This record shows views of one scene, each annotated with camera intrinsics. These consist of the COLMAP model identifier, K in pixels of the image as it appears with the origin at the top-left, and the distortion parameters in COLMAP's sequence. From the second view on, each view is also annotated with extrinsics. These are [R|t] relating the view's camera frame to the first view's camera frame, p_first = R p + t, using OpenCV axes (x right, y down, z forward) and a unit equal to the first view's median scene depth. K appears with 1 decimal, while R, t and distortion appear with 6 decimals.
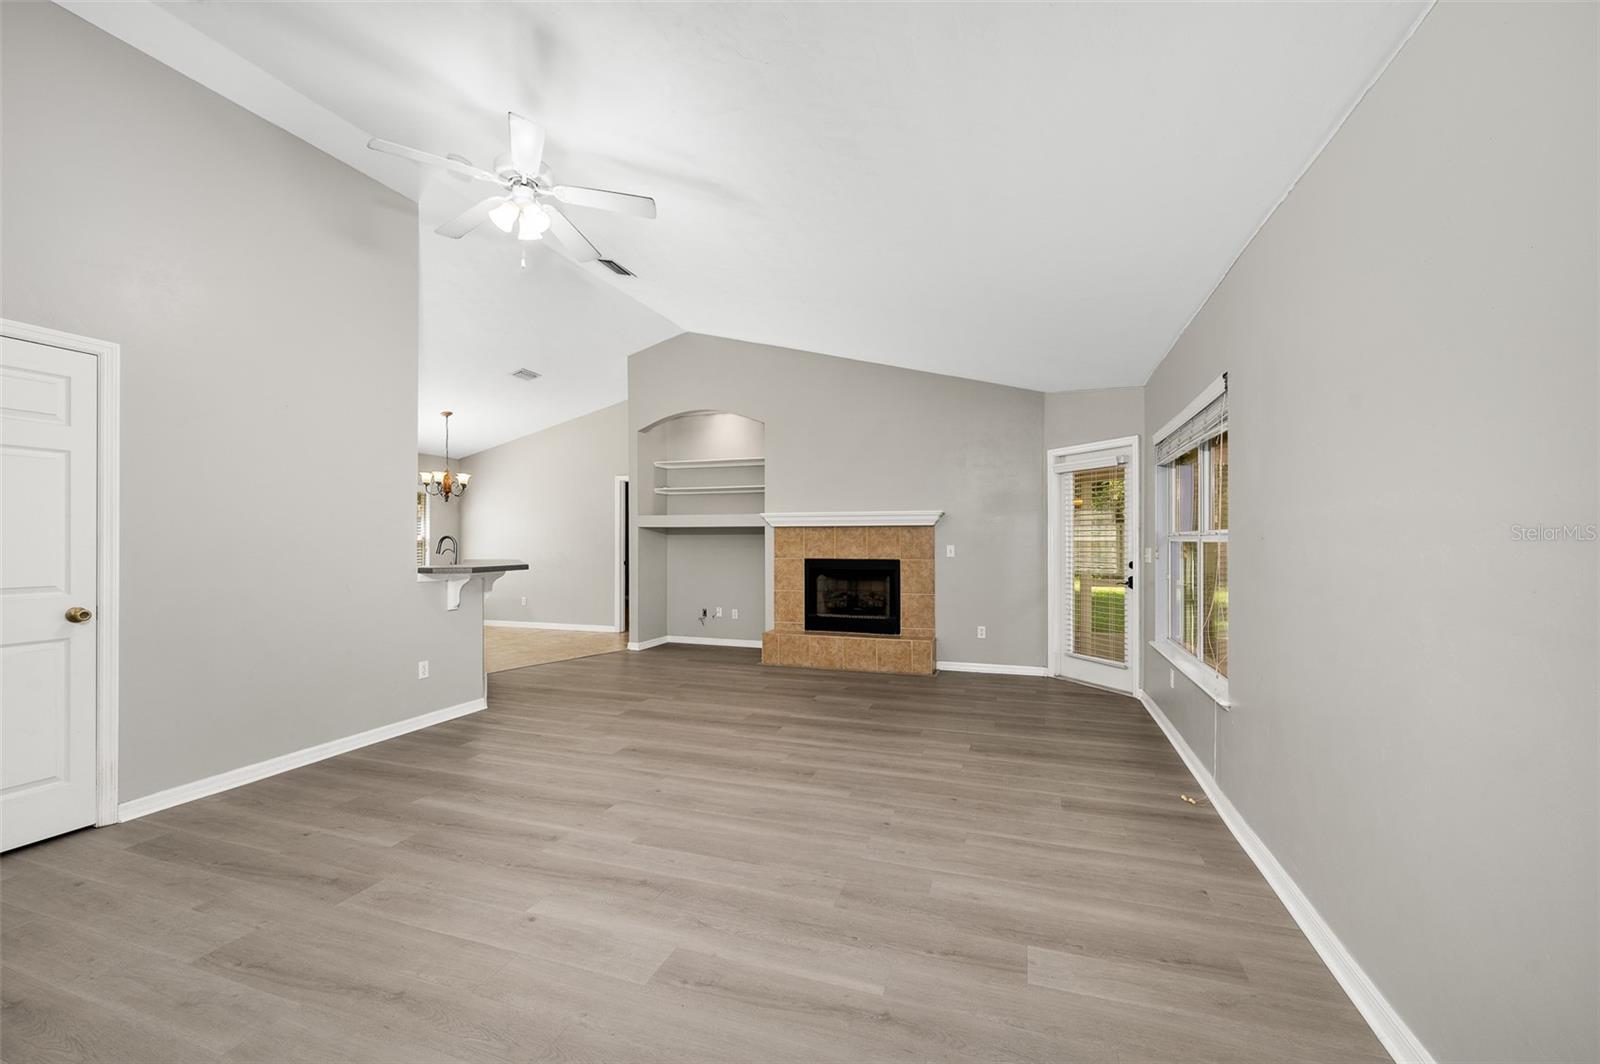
lens RADIAL K [[648.5, 0, 802.8], [0, 648.5, 537.9], [0, 0, 1]] dist [-0.001063, -0.000206]
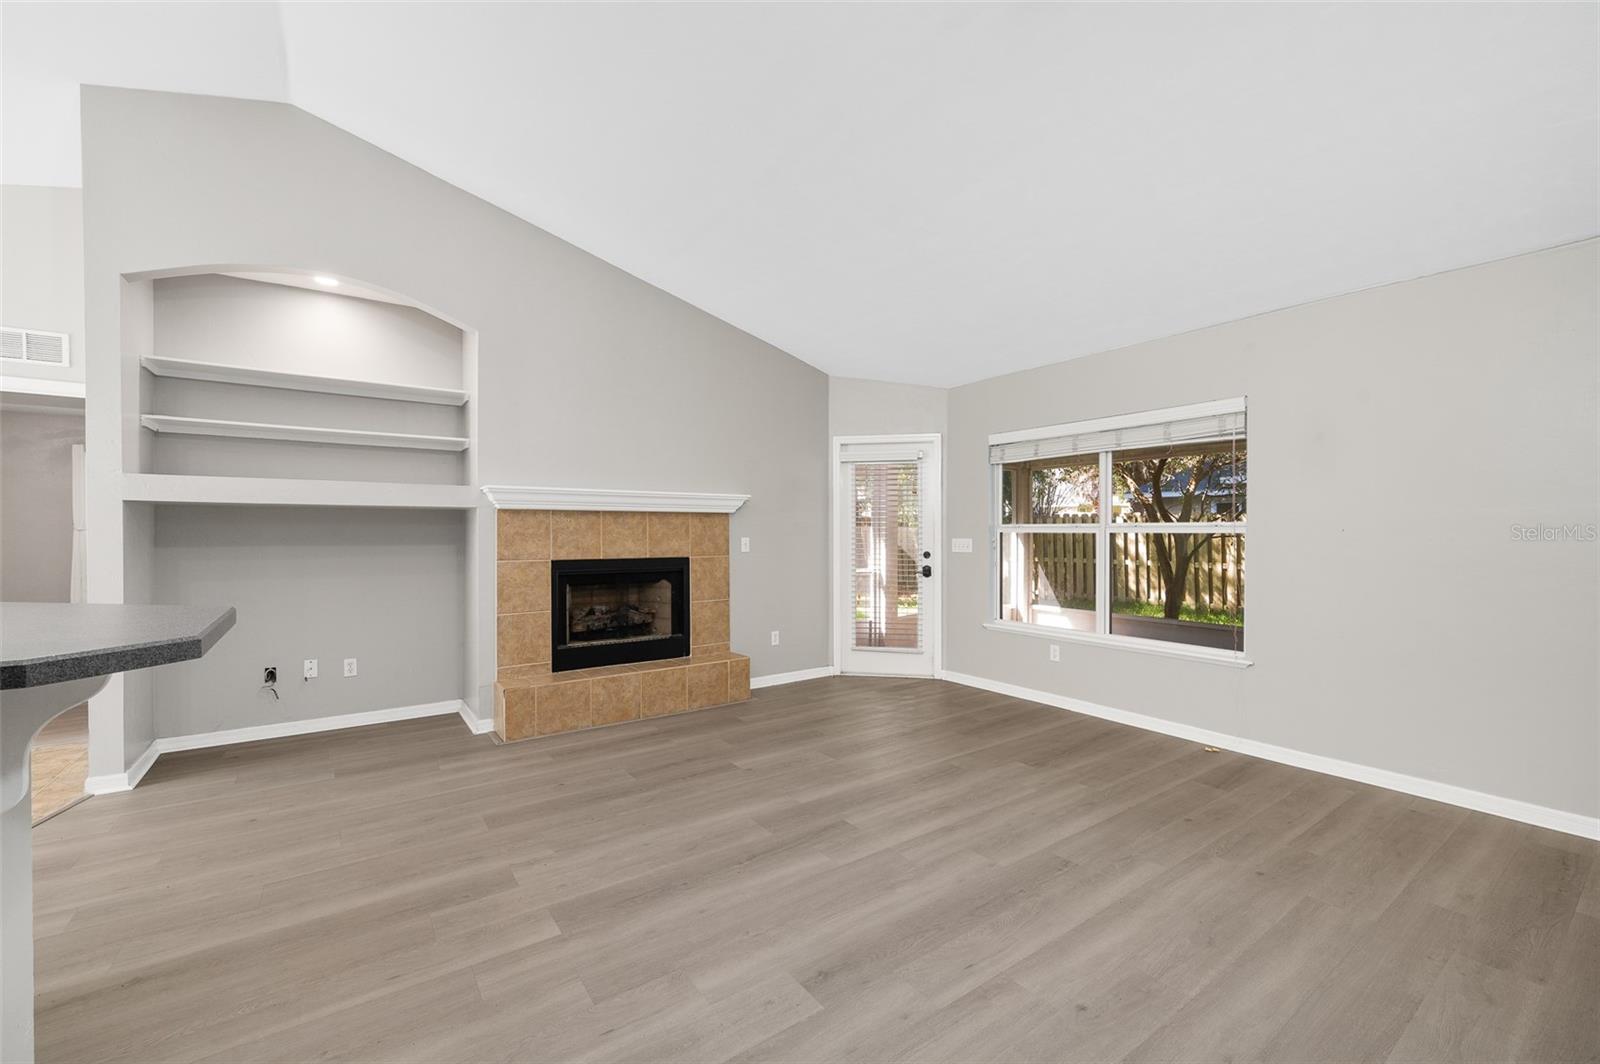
lens RADIAL K [[656.4, 0, 800.2], [0, 656.4, 533.3], [0, 0, 1]] dist [-0.001589, -0.000309]
pose [[0.578038, -0.001420, 0.816008, -0.408153], [-0.002813, 0.999989, 0.003733, 0.002401], [-0.816005, -0.004453, 0.578028, 0.457087]]
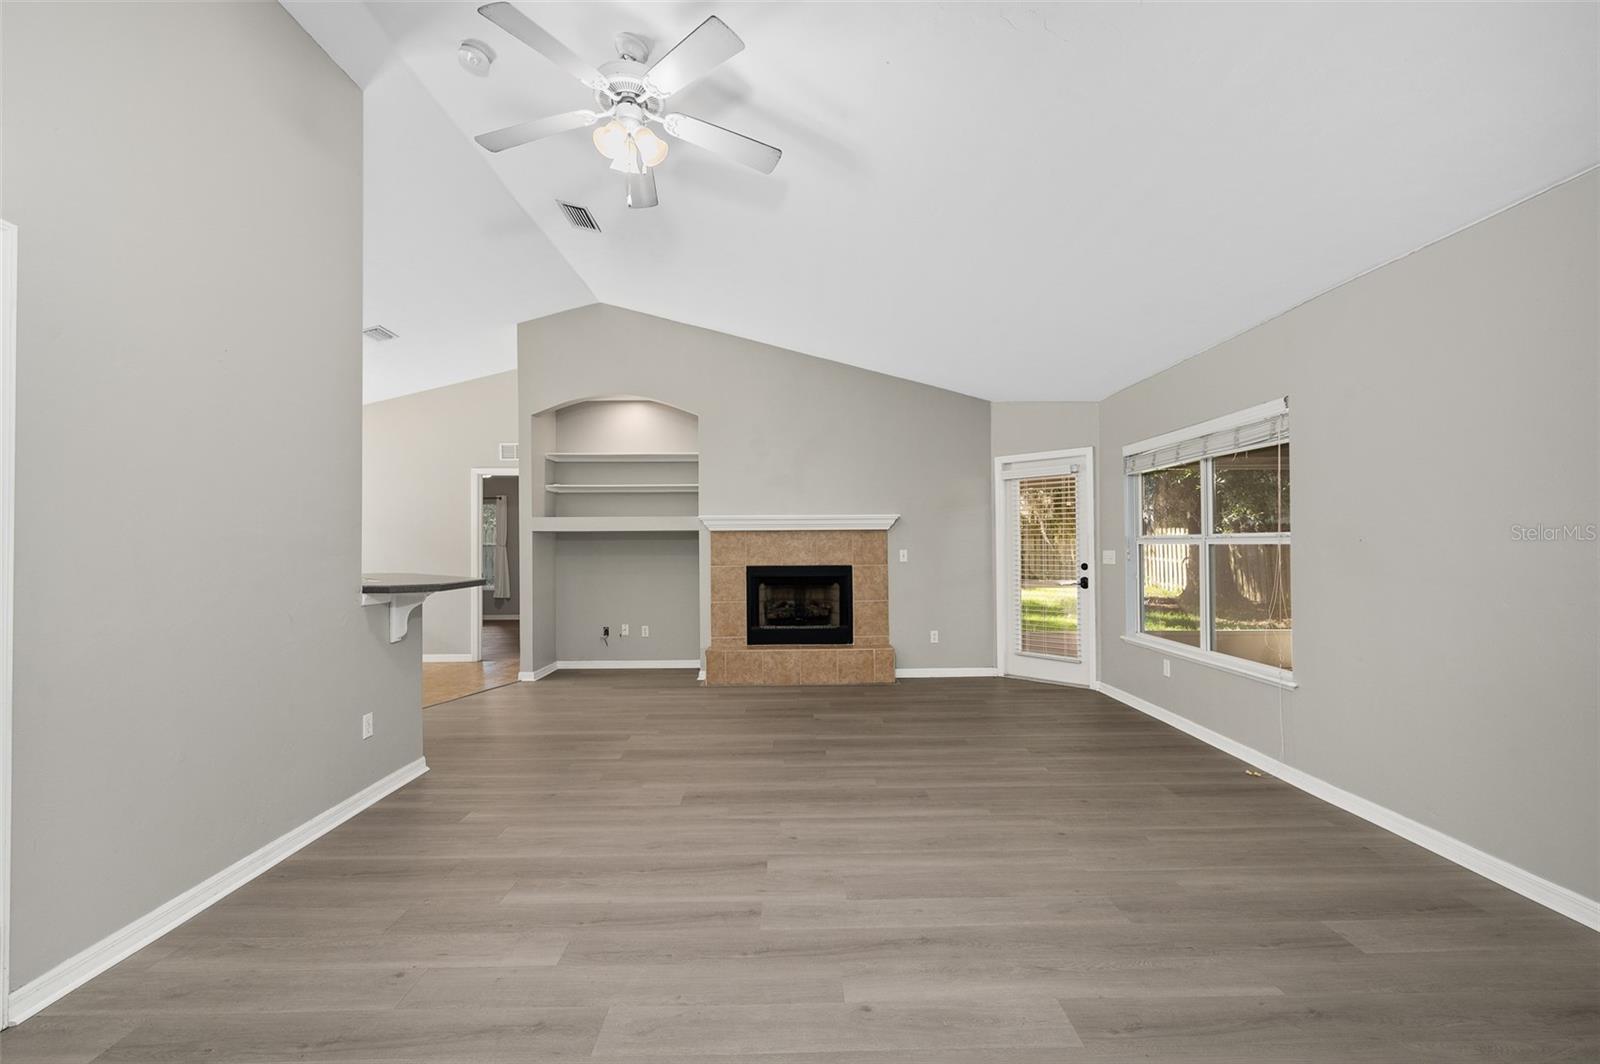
lens RADIAL K [[688.5, 0, 803.0], [0, 688.5, 534.9], [0, 0, 1]] dist [-0.001593, 0.000045]
pose [[0.939182, -0.000754, 0.343418, -0.271539], [0.005079, 0.999919, -0.011696, 0.000095], [-0.343381, 0.012729, 0.939110, 0.070339]]
